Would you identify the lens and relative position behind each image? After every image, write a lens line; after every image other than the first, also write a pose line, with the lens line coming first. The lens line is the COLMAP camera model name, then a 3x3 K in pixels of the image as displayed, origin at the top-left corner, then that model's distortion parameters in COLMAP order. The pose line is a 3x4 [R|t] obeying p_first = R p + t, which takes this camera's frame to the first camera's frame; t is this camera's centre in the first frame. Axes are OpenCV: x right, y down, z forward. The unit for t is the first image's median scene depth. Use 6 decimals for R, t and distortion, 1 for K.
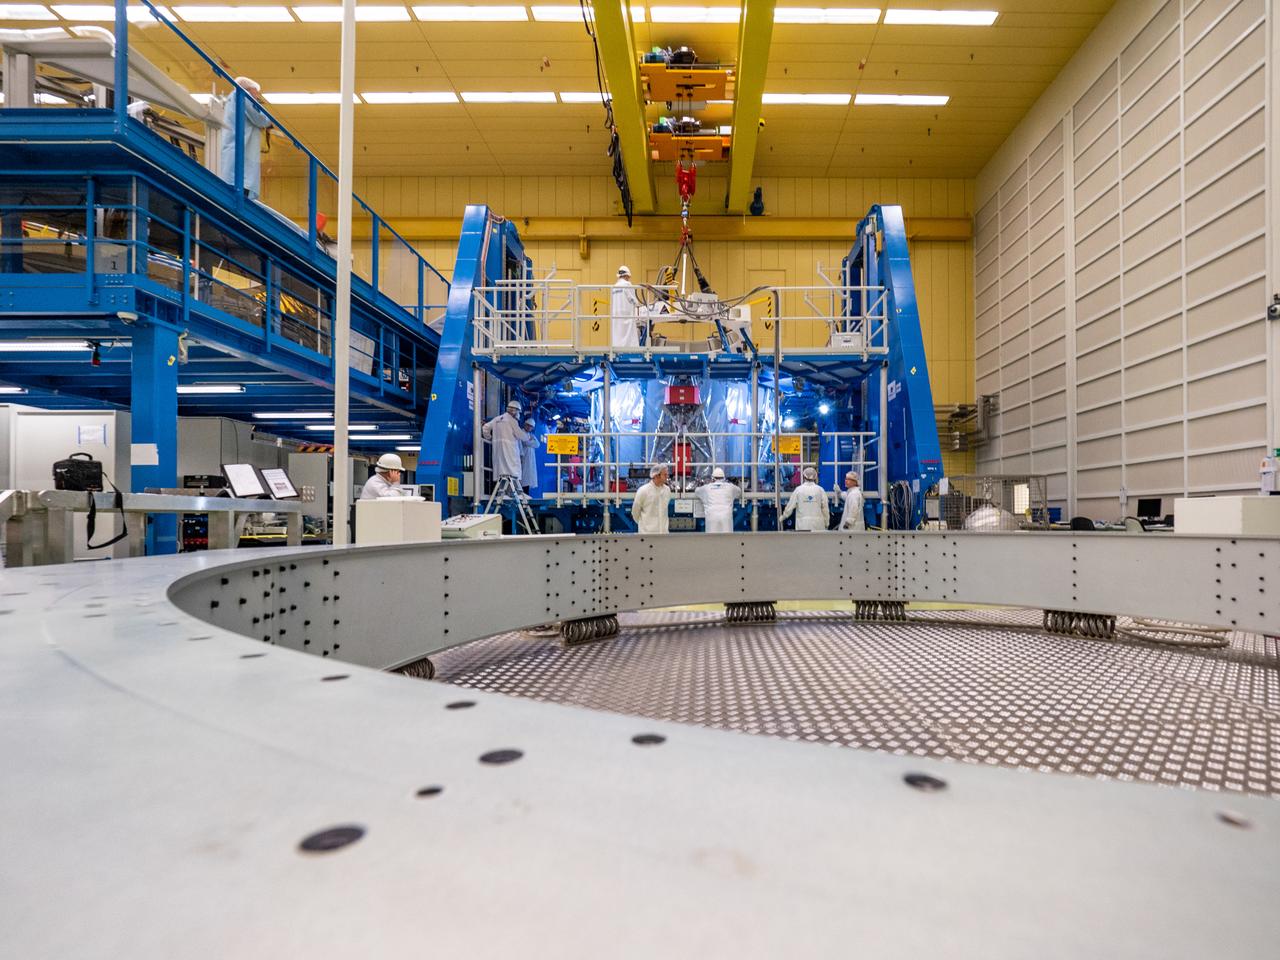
lens RADIAL K [[585.9, 0, 708.2], [0, 585.9, 515.8], [0, 0, 1]] dist [-0.000356, -0.000857]
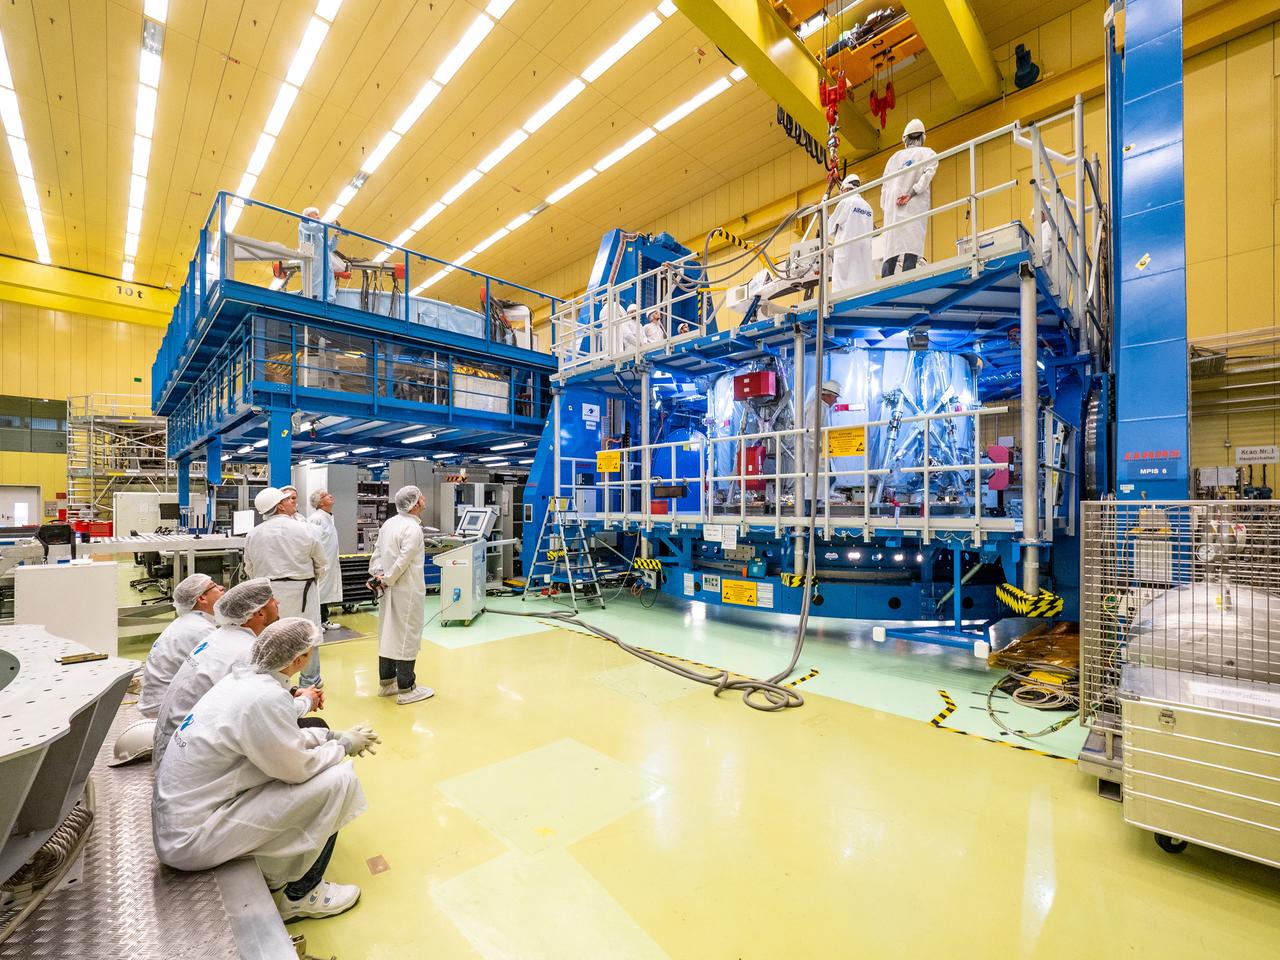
lens RADIAL K [[548.0, 0, 633.2], [0, 548.0, 502.1], [0, 0, 1]] dist [-0.000308, -0.003307]
pose [[0.694717, -0.000780, -0.719283, 0.347752], [0.004145, 0.999987, 0.002919, -0.050615], [0.719271, -0.005009, 0.694711, 0.358178]]
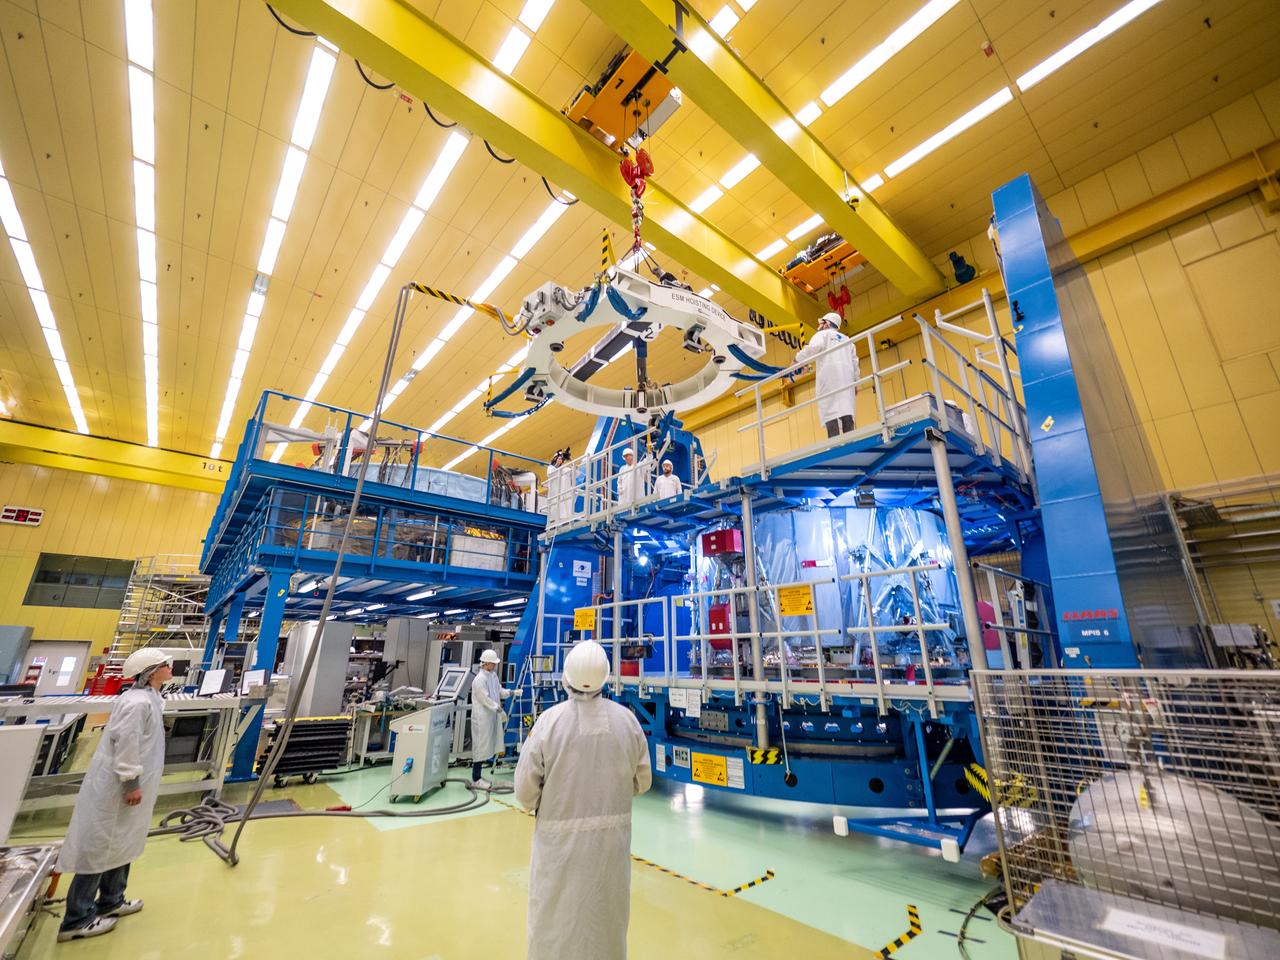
lens RADIAL K [[538.6, 0, 628.0], [0, 538.6, 483.6], [0, 0, 1]] dist [-0.008873, 0.001287]
pose [[0.634270, -0.237232, -0.735814, 0.408244], [0.001465, 0.952124, -0.305709, -0.055946], [0.773110, 0.192824, 0.604252, 0.420662]]
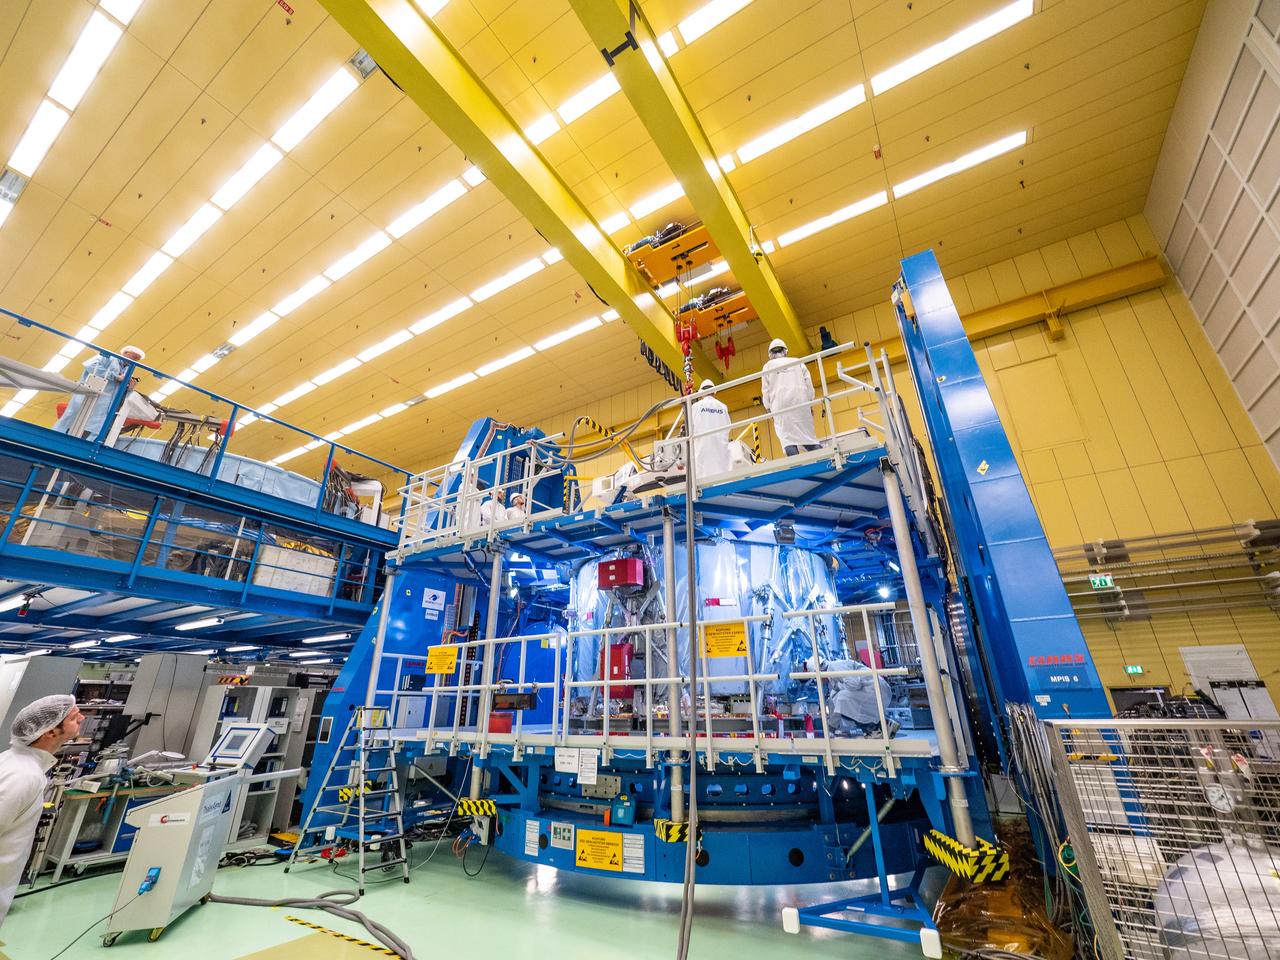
lens RADIAL K [[538.6, 0, 631.8], [0, 538.6, 479.8], [0, 0, 1]] dist [-0.008873, 0.001287]
pose [[0.845989, -0.211274, -0.489557, 0.291250], [0.006393, 0.922101, -0.386897, -0.056571], [0.533163, 0.324181, 0.781437, 0.441303]]
